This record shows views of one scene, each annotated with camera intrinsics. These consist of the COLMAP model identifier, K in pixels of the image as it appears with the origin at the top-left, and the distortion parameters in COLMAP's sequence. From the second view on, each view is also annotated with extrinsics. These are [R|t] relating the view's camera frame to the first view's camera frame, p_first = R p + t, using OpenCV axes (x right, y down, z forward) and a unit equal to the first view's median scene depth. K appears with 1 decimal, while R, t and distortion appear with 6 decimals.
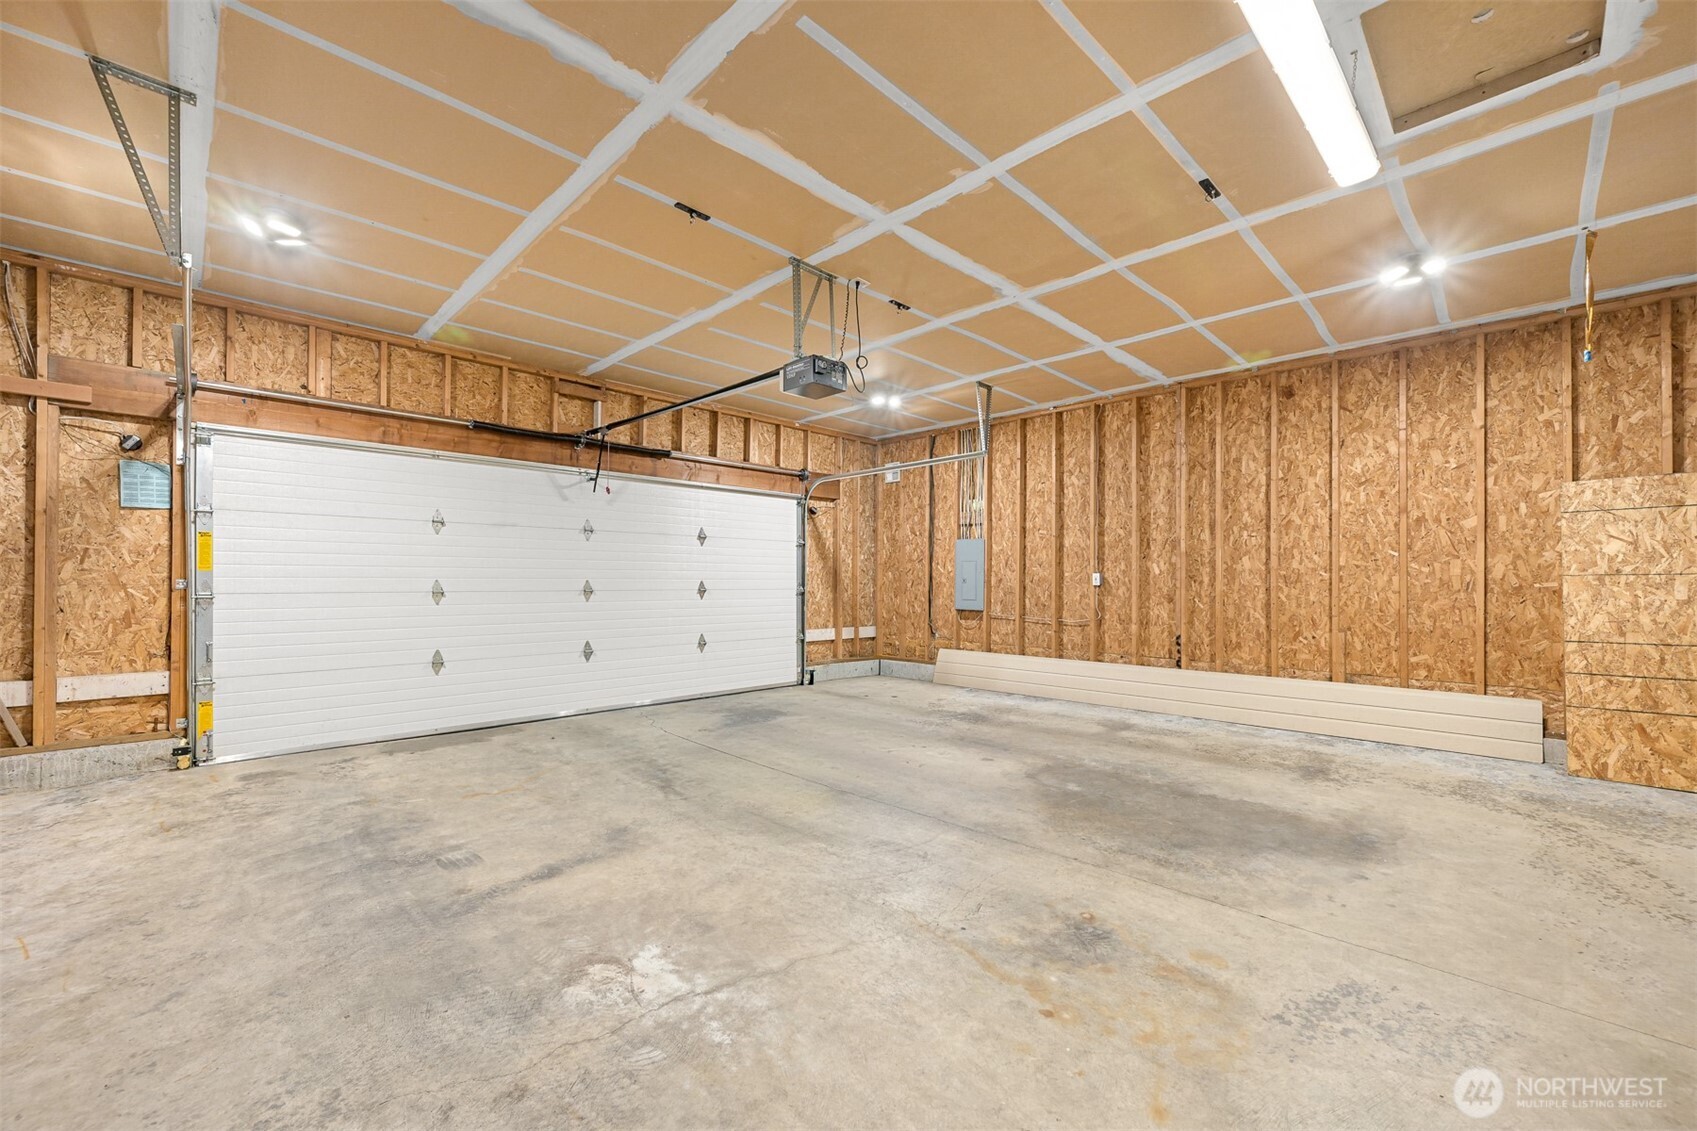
lens RADIAL K [[673.6, 0, 847.7], [0, 673.6, 577.9], [0, 0, 1]] dist [-0.000621, 0.000186]
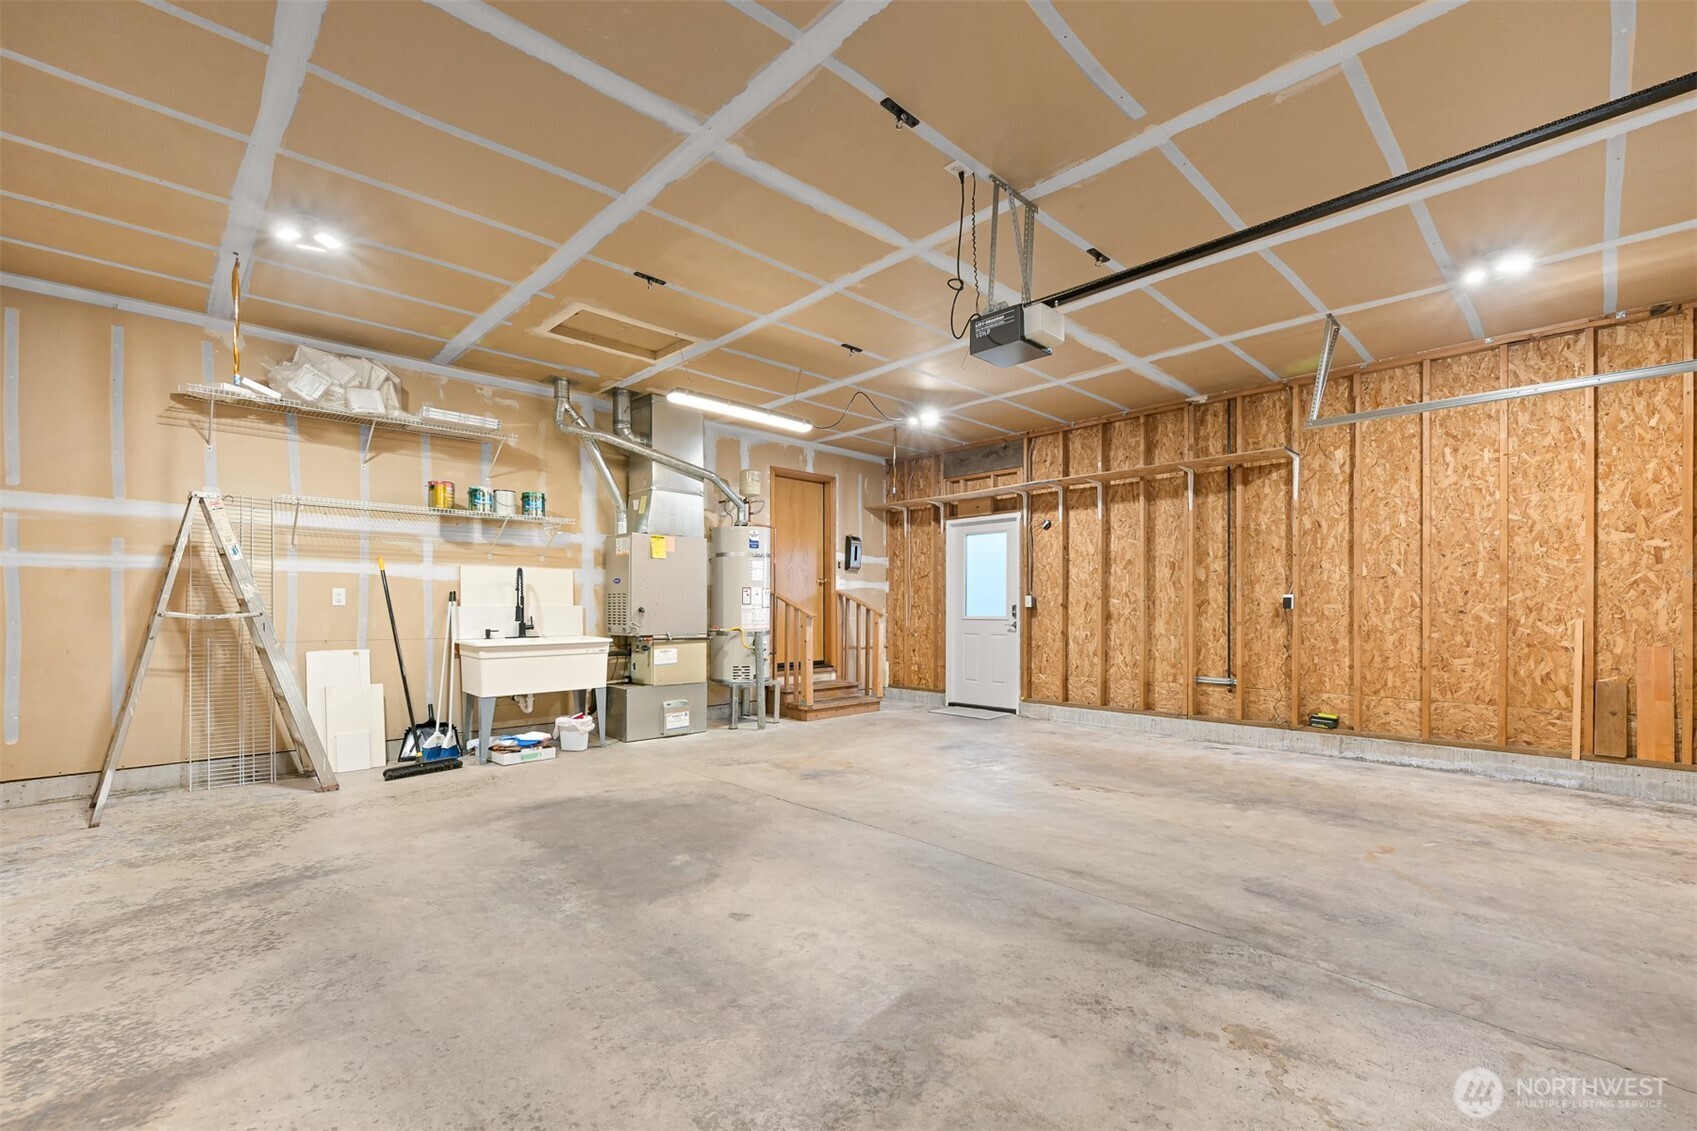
lens RADIAL K [[720.0, 0, 857.3], [0, 720.0, 614.3], [0, 0, 1]] dist [-0.002560, -0.000221]
pose [[-0.999983, -0.005818, 0.000465, 0.140899], [-0.005818, 0.999982, 0.001496, 0.021138], [-0.000474, 0.001494, -0.999999, 2.040677]]
